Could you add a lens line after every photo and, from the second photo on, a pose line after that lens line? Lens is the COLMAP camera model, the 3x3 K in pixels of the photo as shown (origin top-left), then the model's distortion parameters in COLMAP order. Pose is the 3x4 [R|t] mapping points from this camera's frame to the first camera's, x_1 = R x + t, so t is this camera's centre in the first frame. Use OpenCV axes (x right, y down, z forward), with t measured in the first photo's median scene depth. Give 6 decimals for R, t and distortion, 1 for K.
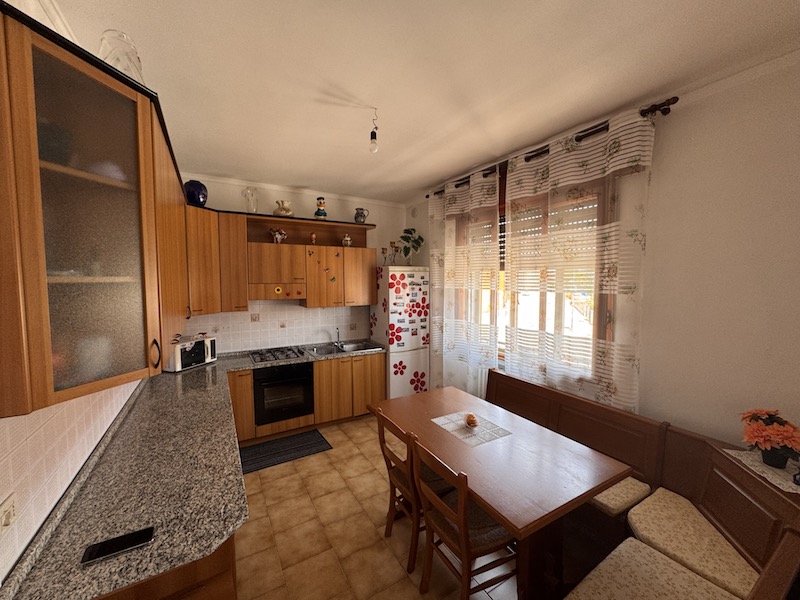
lens RADIAL K [[321.8, 0, 400.8], [0, 321.8, 301.1], [0, 0, 1]] dist [-0.004059, 0.000862]
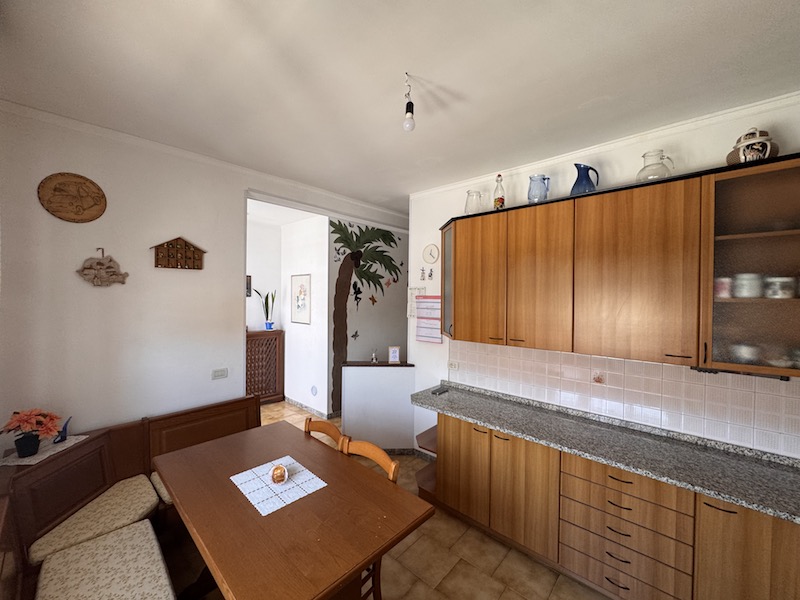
lens RADIAL K [[321.8, 0, 399.1], [0, 321.8, 299.4], [0, 0, 1]] dist [-0.004059, 0.000862]
pose [[-0.955799, -0.005495, -0.293969, 0.167402], [-0.027327, 0.997158, 0.070208, -0.129052], [0.292748, 0.075138, -0.953233, 1.864963]]
